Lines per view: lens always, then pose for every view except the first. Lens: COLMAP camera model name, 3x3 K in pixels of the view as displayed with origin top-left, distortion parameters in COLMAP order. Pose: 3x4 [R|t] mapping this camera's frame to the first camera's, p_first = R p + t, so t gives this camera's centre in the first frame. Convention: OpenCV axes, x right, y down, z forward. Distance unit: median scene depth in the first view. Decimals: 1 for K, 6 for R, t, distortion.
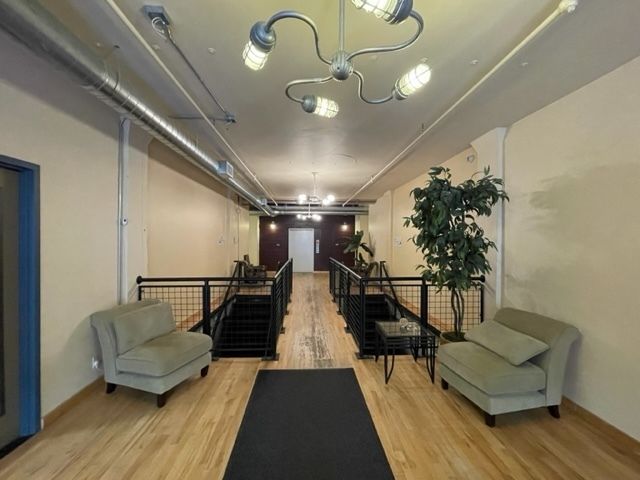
lens RADIAL K [[277.4, 0, 319.1], [0, 277.4, 241.6], [0, 0, 1]] dist [-0.002741, 0.000657]
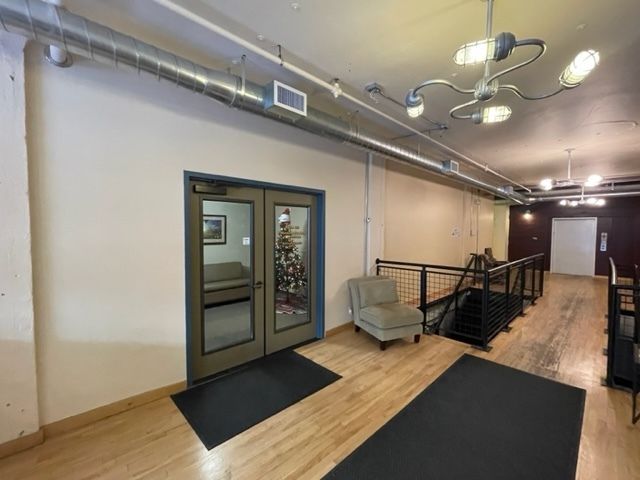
lens RADIAL K [[277.4, 0, 319.1], [0, 277.4, 241.6], [0, 0, 1]] dist [-0.002741, 0.000657]
pose [[0.652437, 0.033154, -0.757117, 0.213443], [-0.008794, 0.999307, 0.036181, -0.007506], [0.757792, -0.016948, 0.652276, -0.128568]]
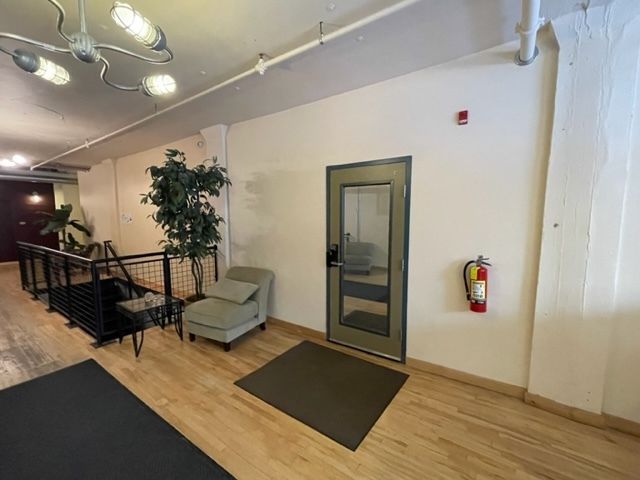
lens RADIAL K [[277.4, 0, 319.1], [0, 277.4, 241.6], [0, 0, 1]] dist [-0.002741, 0.000657]
pose [[0.616859, -0.084001, 0.782578, -0.098049], [0.012363, 0.995200, 0.097079, -0.007034], [-0.786977, -0.050209, 0.614937, -0.132638]]
